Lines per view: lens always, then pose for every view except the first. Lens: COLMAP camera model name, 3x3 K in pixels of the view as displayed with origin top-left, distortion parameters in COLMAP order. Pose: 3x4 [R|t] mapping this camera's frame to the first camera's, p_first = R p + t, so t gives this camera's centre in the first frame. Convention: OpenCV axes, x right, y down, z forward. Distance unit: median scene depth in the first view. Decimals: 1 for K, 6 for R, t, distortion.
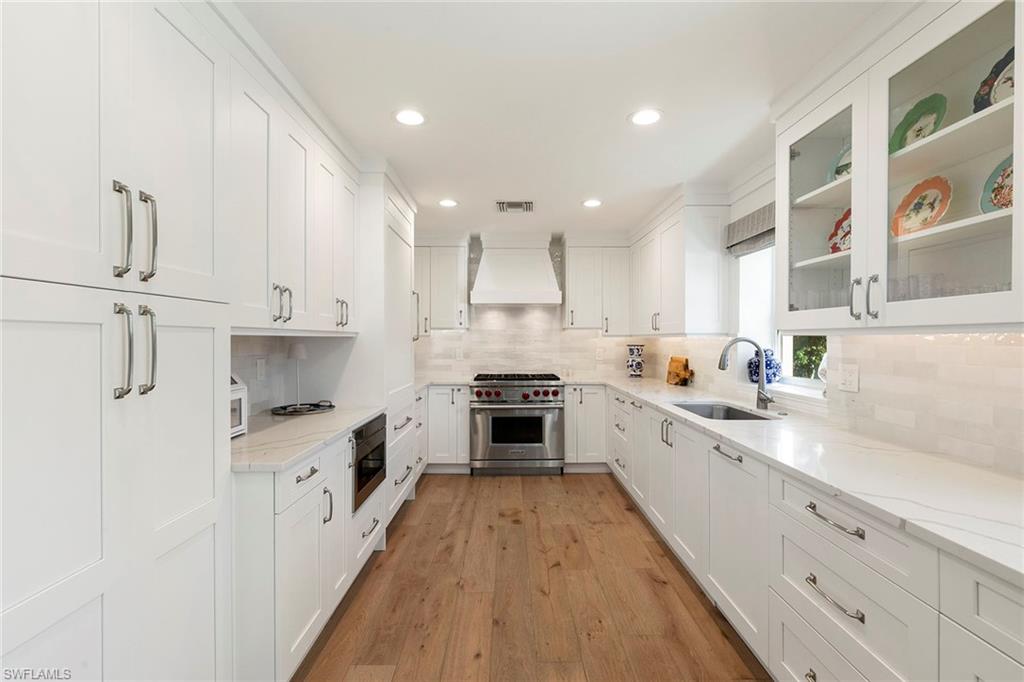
lens RADIAL K [[480.8, 0, 511.6], [0, 480.8, 330.2], [0, 0, 1]] dist [0.000135, 0.000070]
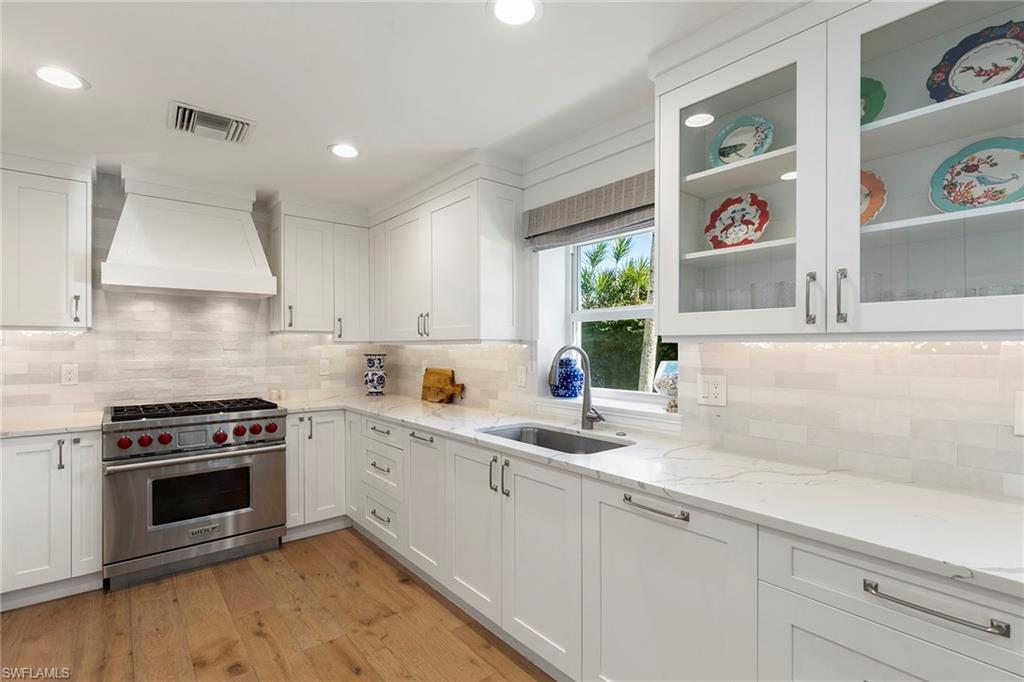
lens RADIAL K [[482.3, 0, 512.0], [0, 482.3, 341.0], [0, 0, 1]] dist [-0.000786, -0.000044]
pose [[0.771202, 0.005265, 0.636569, -0.084709], [-0.010580, 0.999934, 0.004547, 0.003924], [-0.636503, -0.010241, 0.771206, 0.295410]]
